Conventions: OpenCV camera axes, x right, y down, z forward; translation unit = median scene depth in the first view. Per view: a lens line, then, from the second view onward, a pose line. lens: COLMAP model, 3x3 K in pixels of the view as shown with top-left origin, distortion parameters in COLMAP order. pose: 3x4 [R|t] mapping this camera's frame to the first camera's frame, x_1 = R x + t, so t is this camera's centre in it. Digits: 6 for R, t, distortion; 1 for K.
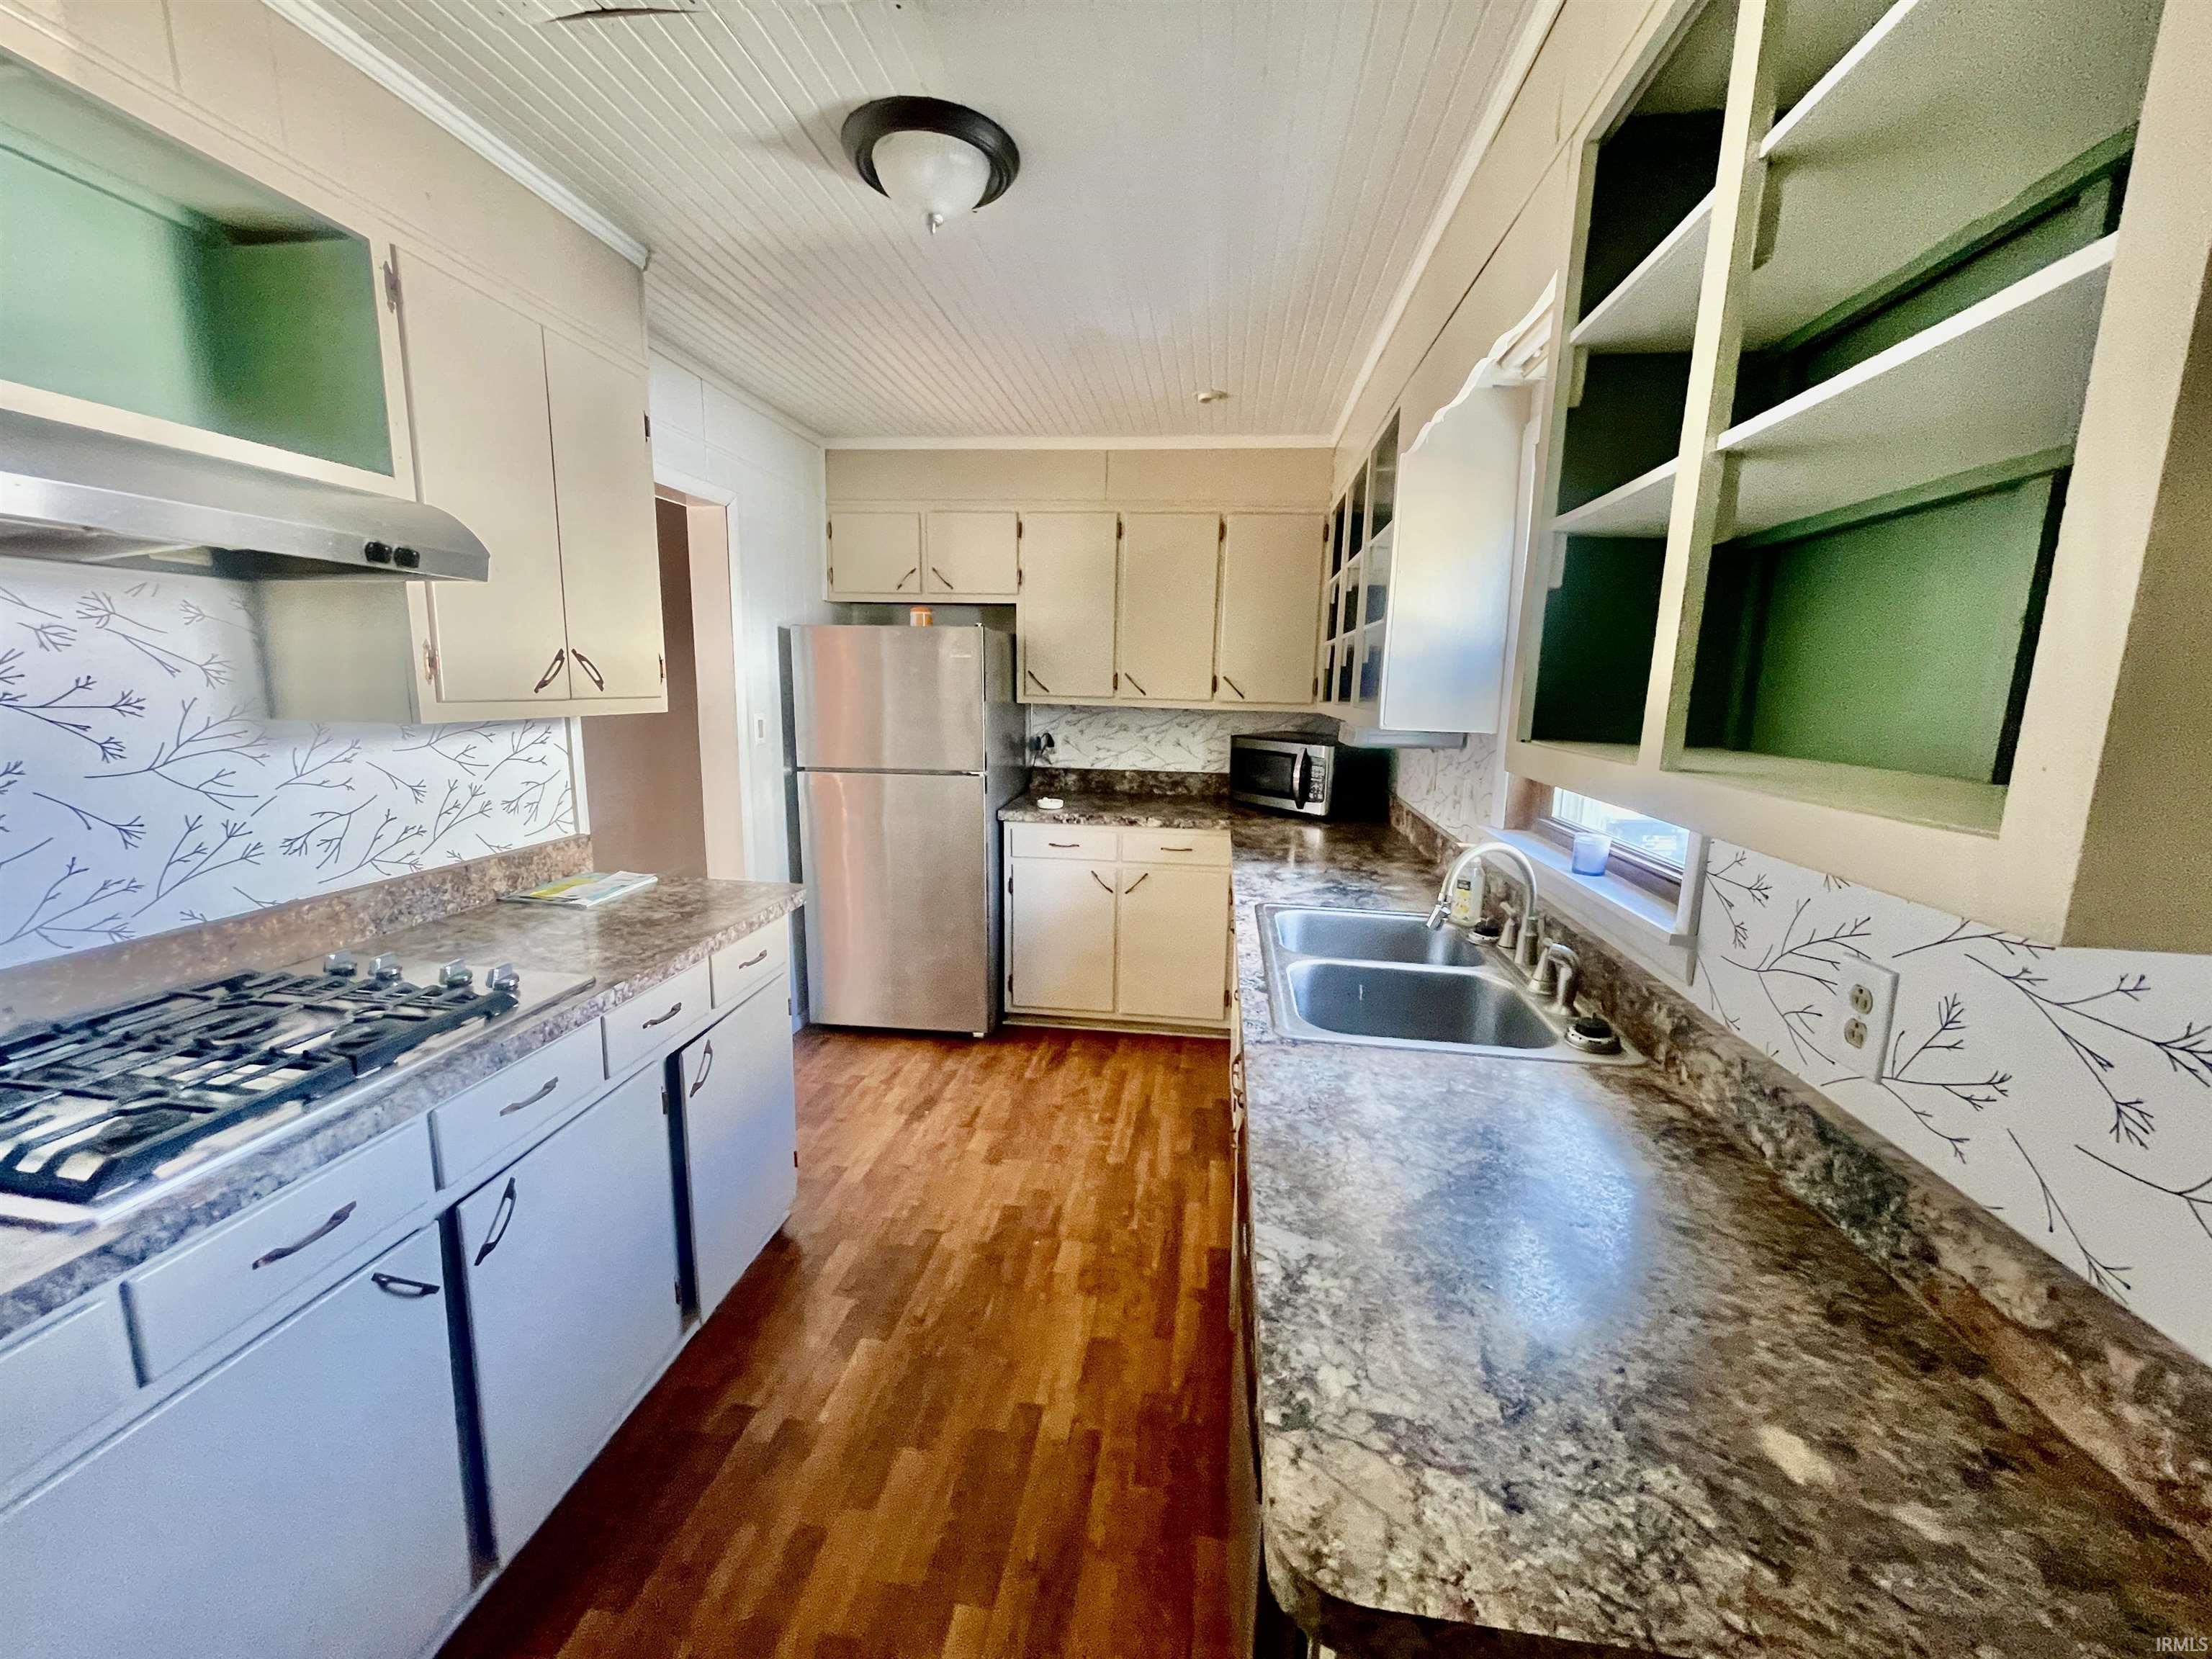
lens RADIAL K [[885.1, 0, 1105.4], [0, 885.1, 832.1], [0, 0, 1]] dist [0.009261, -0.000639]
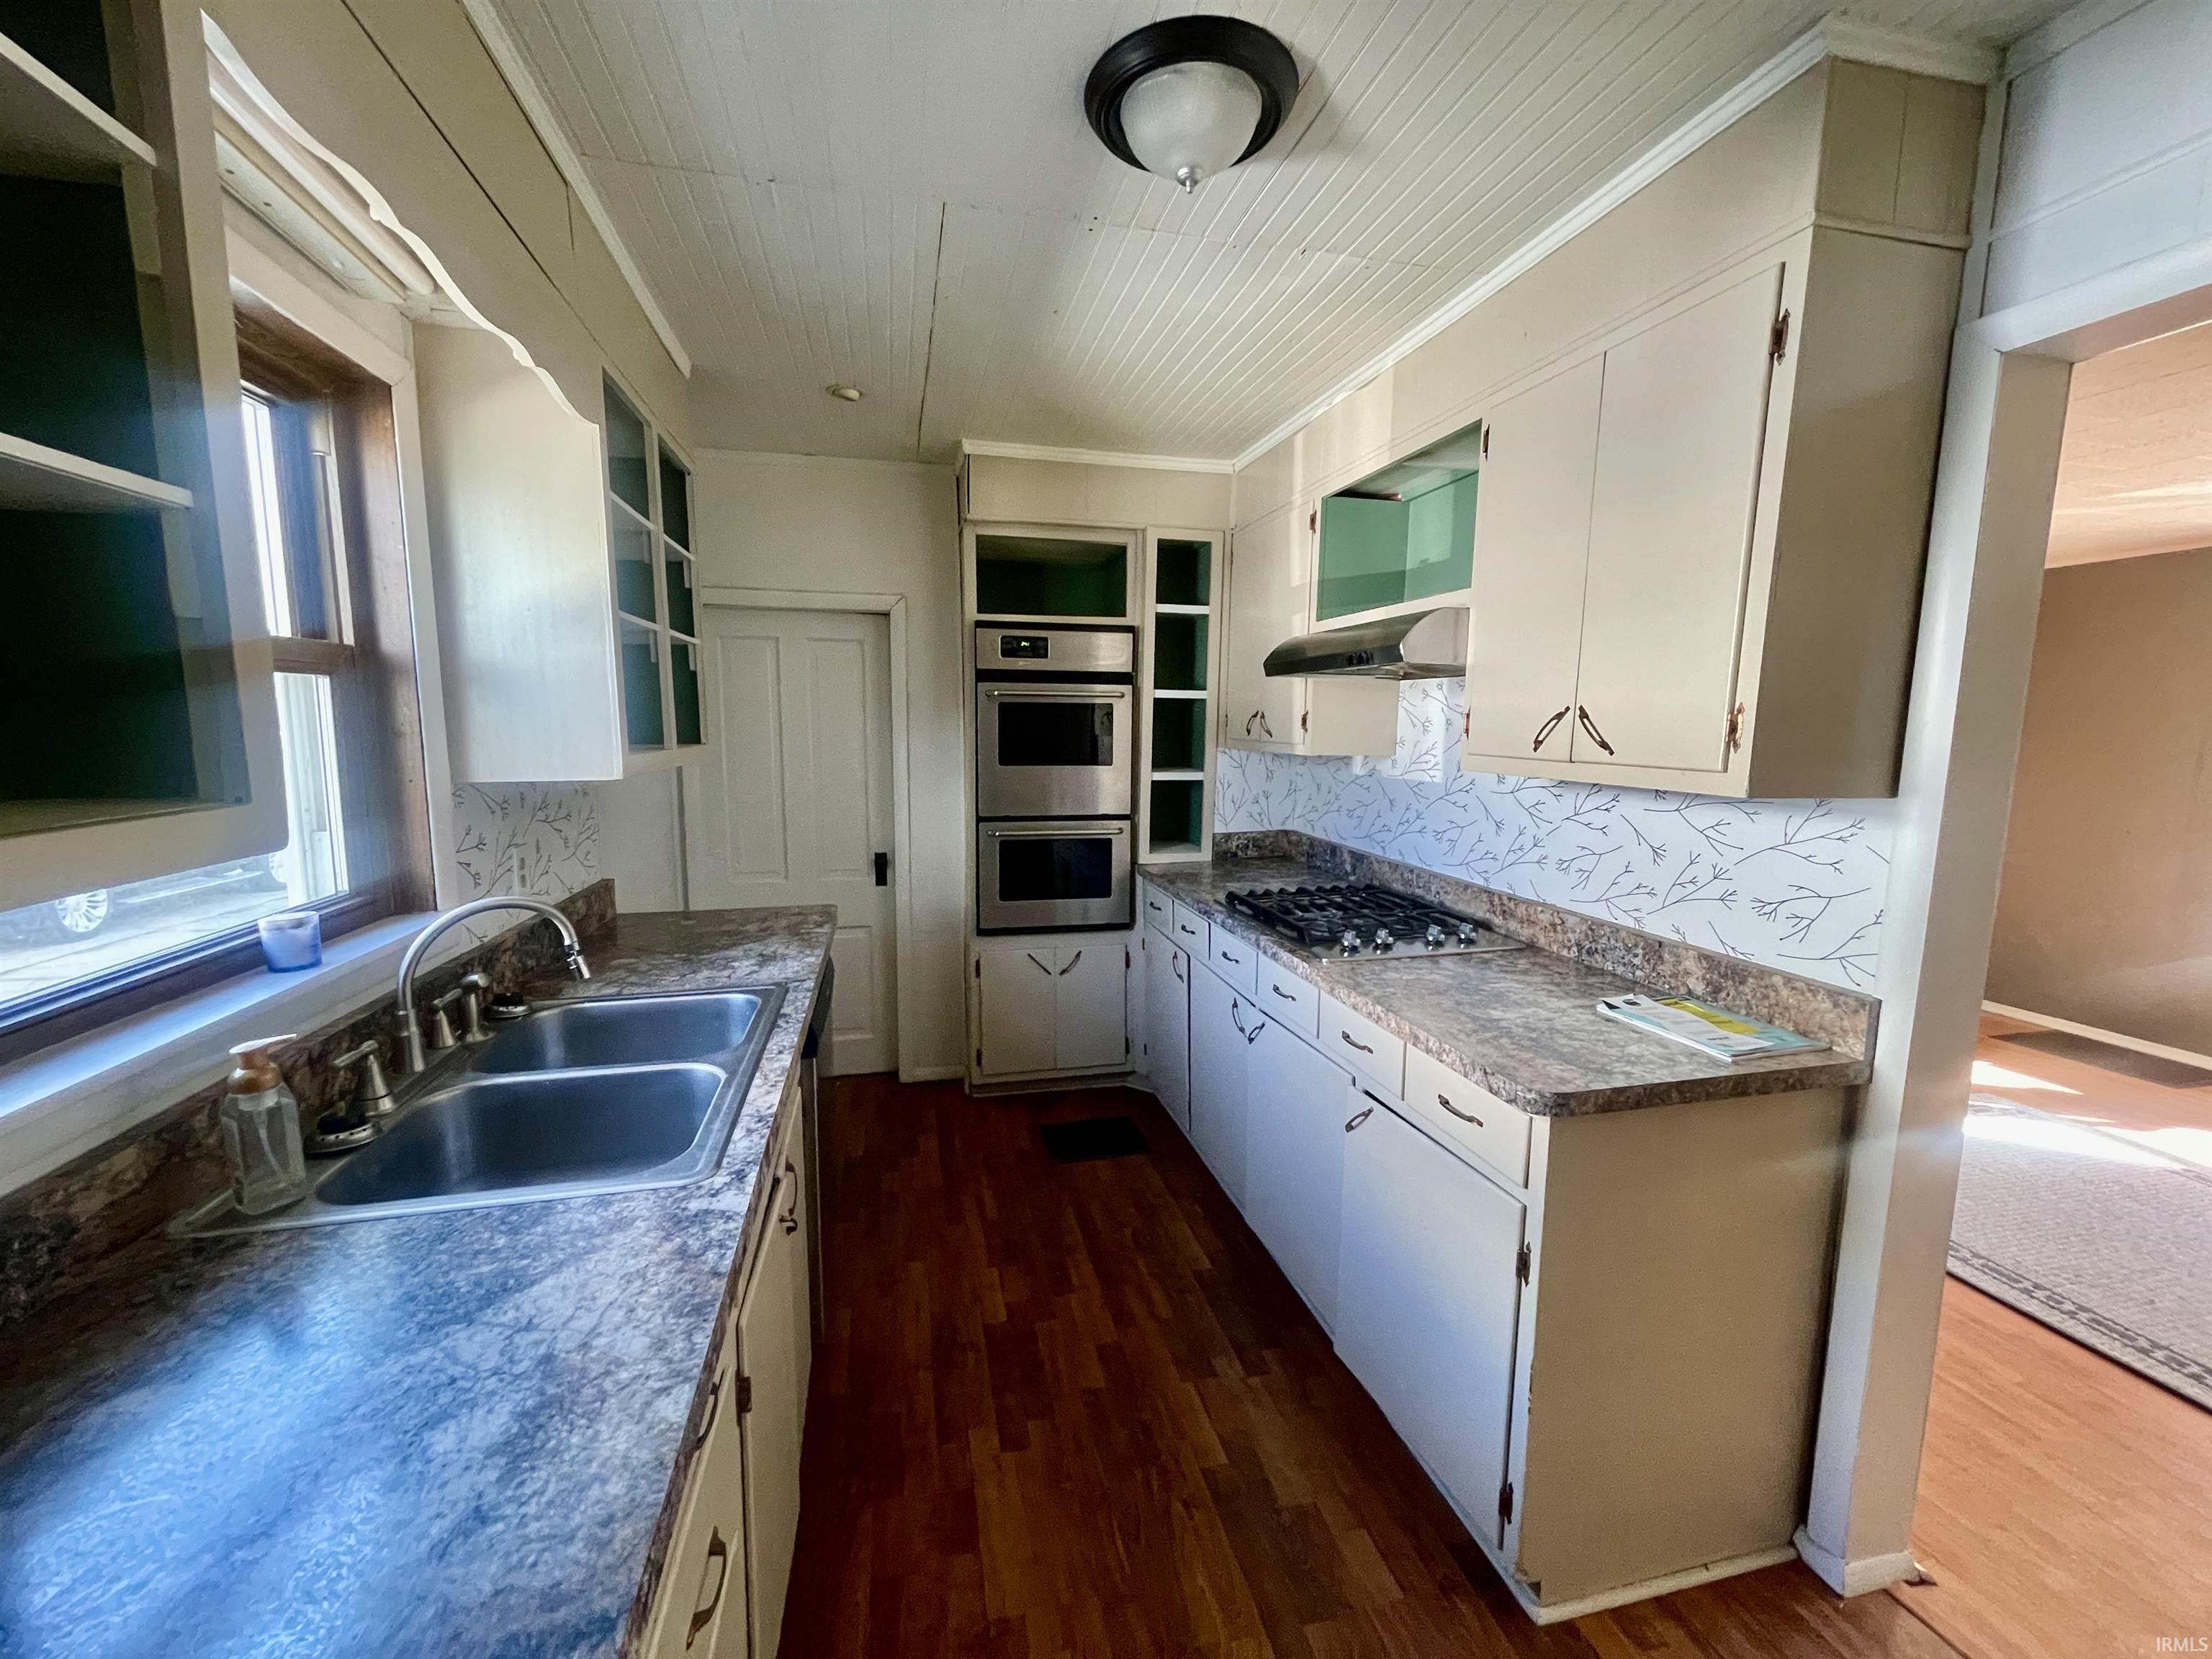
lens RADIAL K [[885.1, 0, 1106.0], [0, 885.1, 833.6], [0, 0, 1]] dist [0.009261, -0.000639]
pose [[-0.933725, 0.017945, -0.357541, 0.158197], [-0.087227, 0.957238, 0.275839, -0.287207], [0.347202, 0.288745, -0.892232, 1.662557]]
